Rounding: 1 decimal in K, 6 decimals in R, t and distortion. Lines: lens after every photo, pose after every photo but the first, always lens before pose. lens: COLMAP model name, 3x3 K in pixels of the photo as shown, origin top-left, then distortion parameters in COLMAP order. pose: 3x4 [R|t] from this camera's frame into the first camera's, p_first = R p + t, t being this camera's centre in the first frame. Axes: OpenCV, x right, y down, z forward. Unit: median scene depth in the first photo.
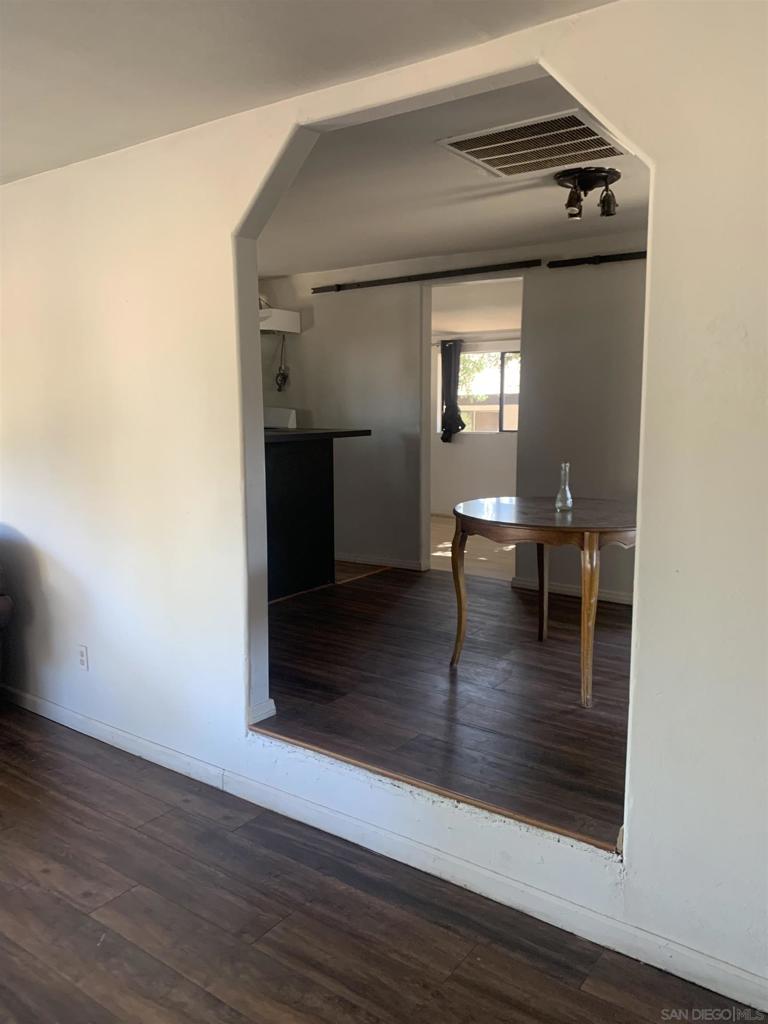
lens RADIAL K [[800.0, 0, 392.6], [0, 800.0, 512.2], [0, 0, 1]] dist [0.095285, -0.140442]
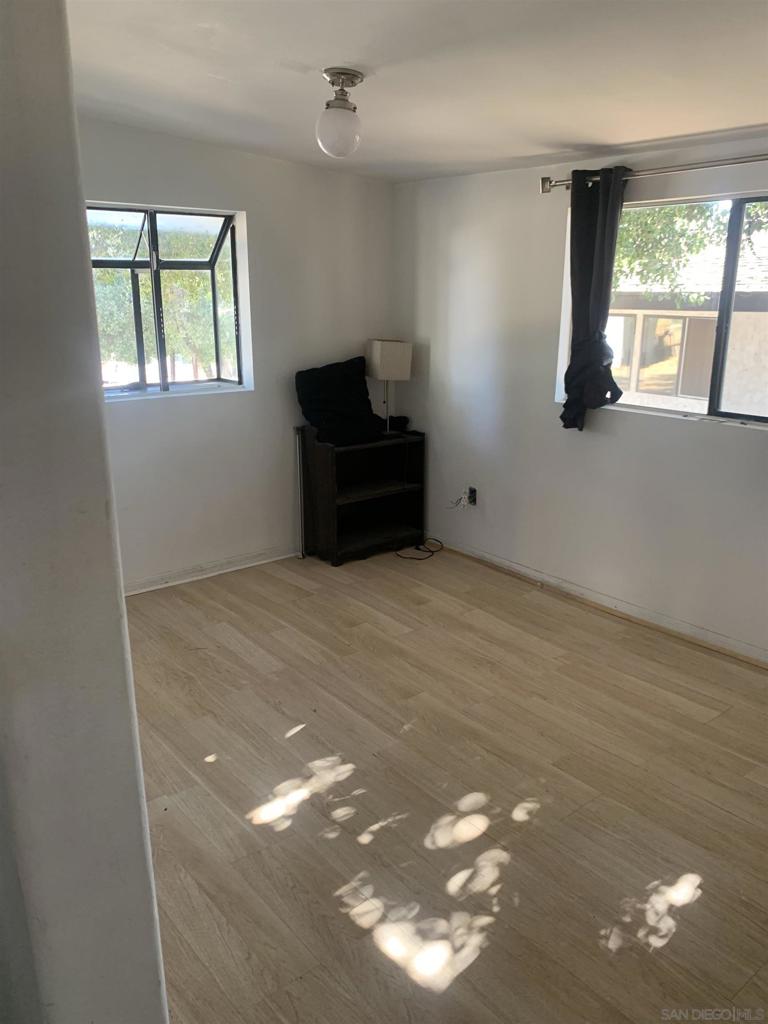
lens RADIAL K [[800.0, 0, 392.6], [0, 800.0, 512.2], [0, 0, 1]] dist [0.095285, -0.140442]
pose [[0.966643, 0.066500, -0.247345, 0.083416], [-0.032488, 0.989741, 0.139133, -0.099819], [0.254060, -0.126457, 0.958886, 0.569017]]
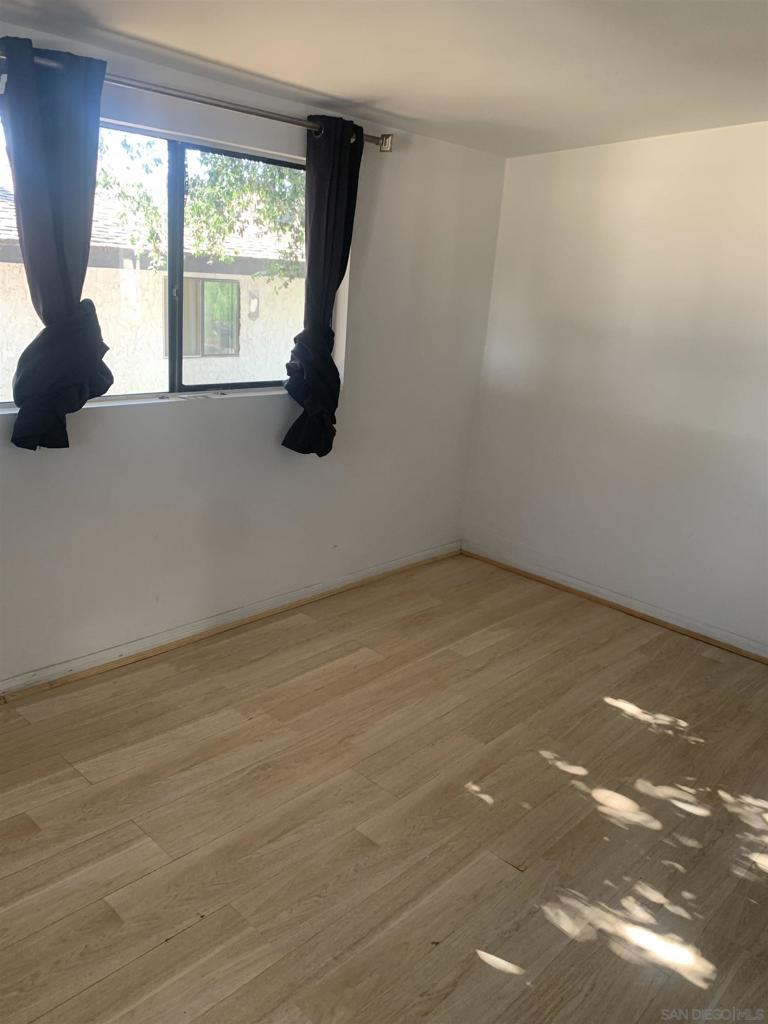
lens RADIAL K [[800.0, 0, 392.6], [0, 800.0, 512.2], [0, 0, 1]] dist [0.095285, -0.140442]
pose [[0.120584, -0.284860, 0.950954, -0.189546], [0.056746, 0.958356, 0.279882, -0.137140], [-0.991080, 0.020213, 0.131727, 0.846675]]
